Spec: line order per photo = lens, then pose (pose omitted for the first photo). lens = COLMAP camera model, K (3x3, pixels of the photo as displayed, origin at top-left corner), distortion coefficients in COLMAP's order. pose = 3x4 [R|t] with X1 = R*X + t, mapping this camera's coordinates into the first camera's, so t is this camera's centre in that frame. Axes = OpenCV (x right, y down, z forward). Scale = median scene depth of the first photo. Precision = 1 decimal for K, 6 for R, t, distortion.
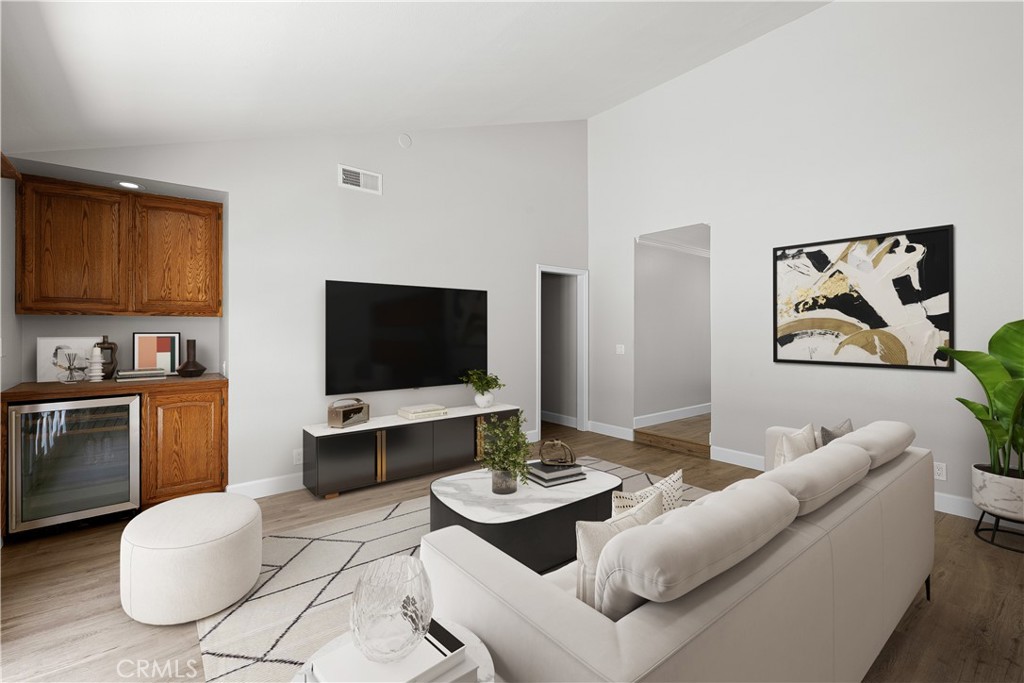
lens RADIAL K [[435.6, 0, 518.1], [0, 435.6, 339.9], [0, 0, 1]] dist [-0.011558, 0.001134]
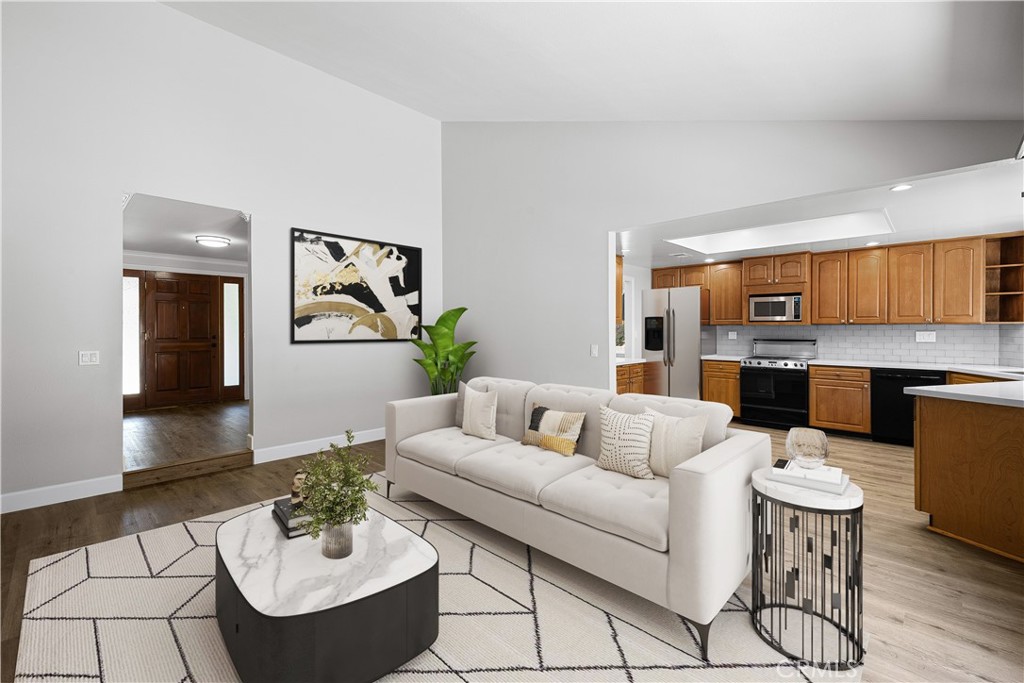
lens RADIAL K [[435.6, 0, 518.7], [0, 435.6, 328.1], [0, 0, 1]] dist [-0.011558, 0.001134]
pose [[-0.140771, -0.003024, 0.990038, -0.462752], [0.009229, 0.999948, 0.004367, 0.016178], [-0.989999, 0.009752, -0.140736, 0.645130]]
